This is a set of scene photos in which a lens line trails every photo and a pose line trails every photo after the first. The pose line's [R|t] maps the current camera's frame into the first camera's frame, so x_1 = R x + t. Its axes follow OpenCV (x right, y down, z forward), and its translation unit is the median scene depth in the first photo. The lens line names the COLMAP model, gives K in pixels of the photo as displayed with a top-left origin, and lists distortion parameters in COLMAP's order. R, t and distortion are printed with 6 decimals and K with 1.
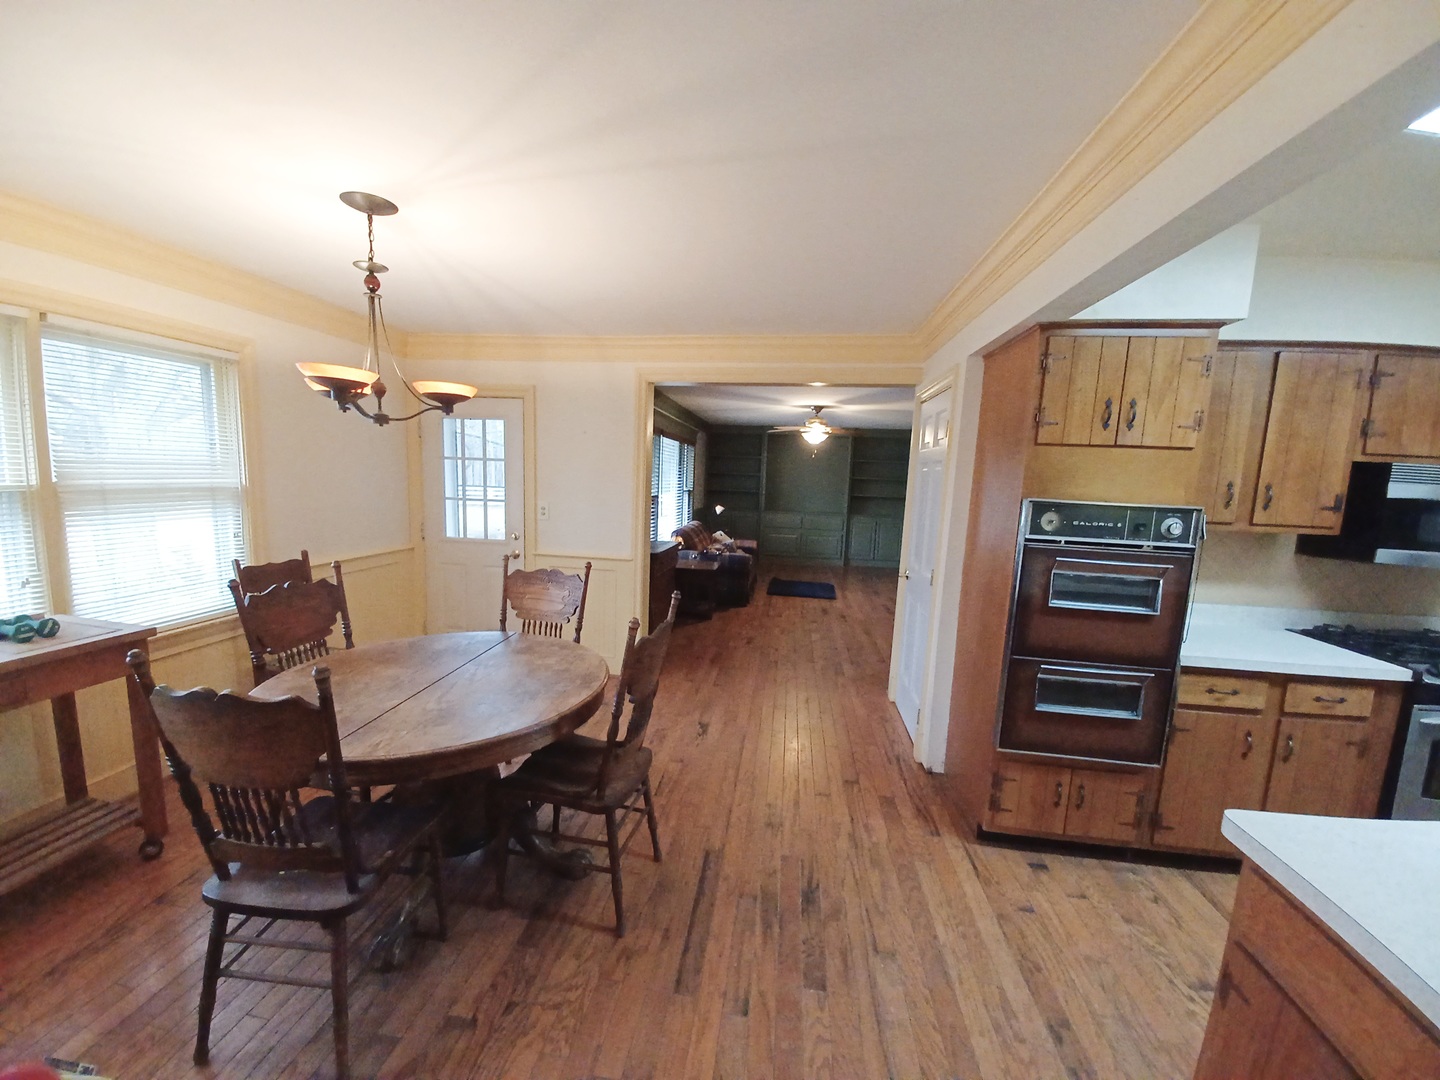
lens RADIAL K [[562.3, 0, 719.4], [0, 562.3, 543.9], [0, 0, 1]] dist [0.002322, -0.005990]
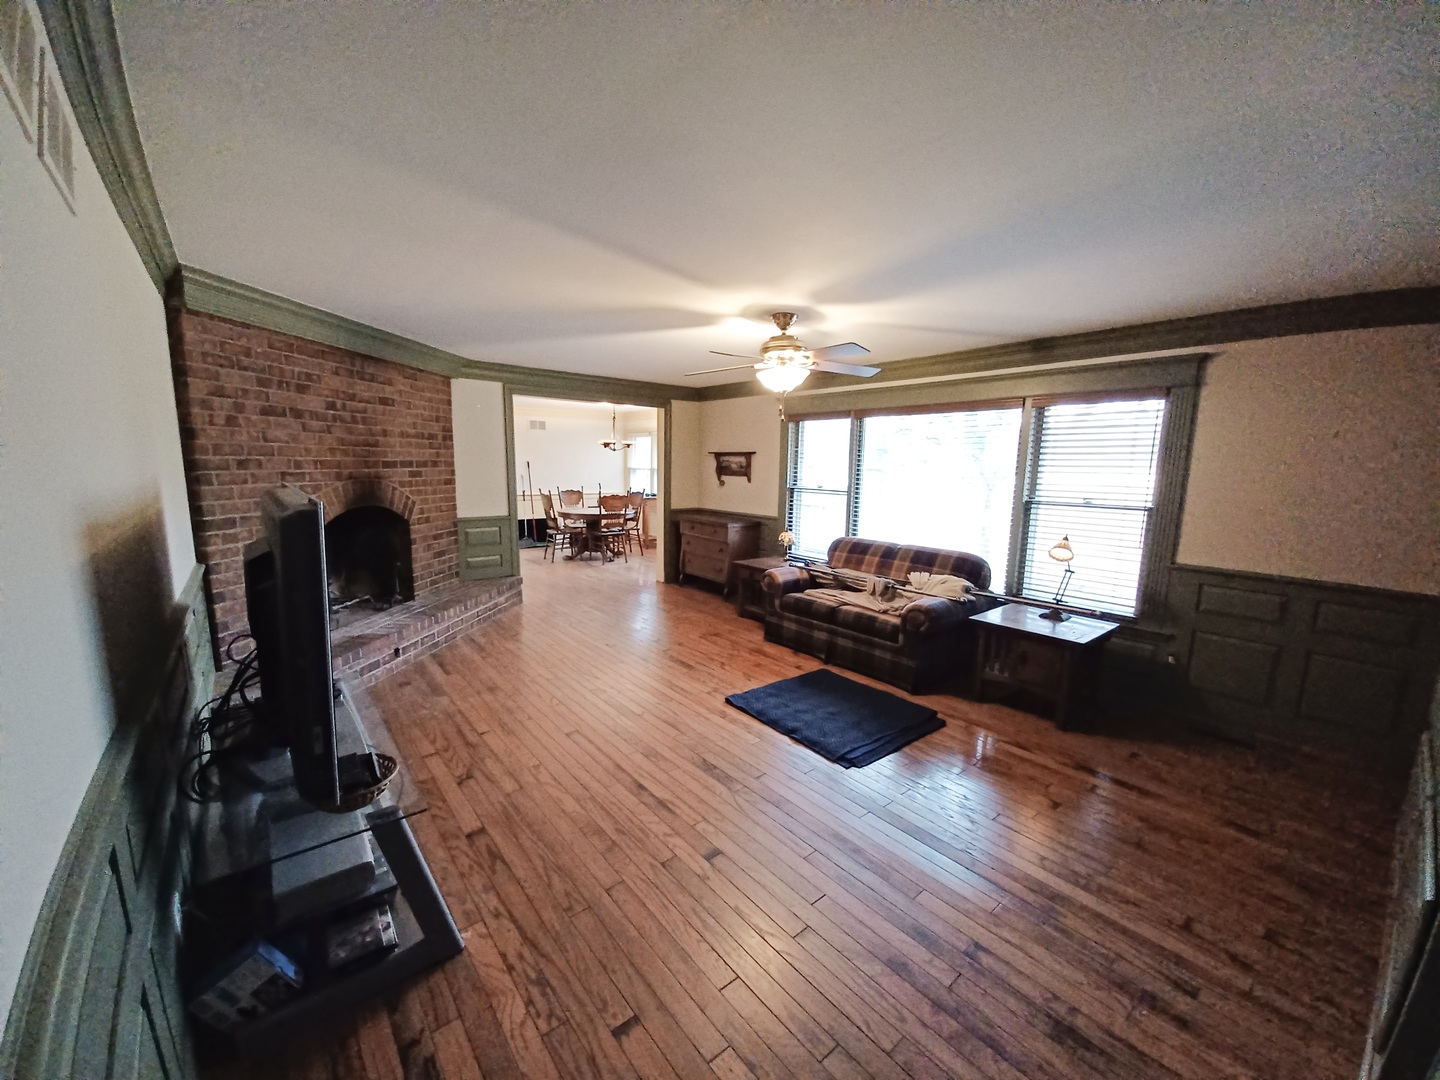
lens RADIAL K [[562.3, 0, 711.6], [0, 562.3, 550.0], [0, 0, 1]] dist [0.002322, -0.005990]
pose [[-0.691024, 0.060627, -0.720284, 0.790408], [-0.130844, 0.969523, 0.207135, -0.185891], [0.710890, 0.237380, -0.662031, 1.800366]]
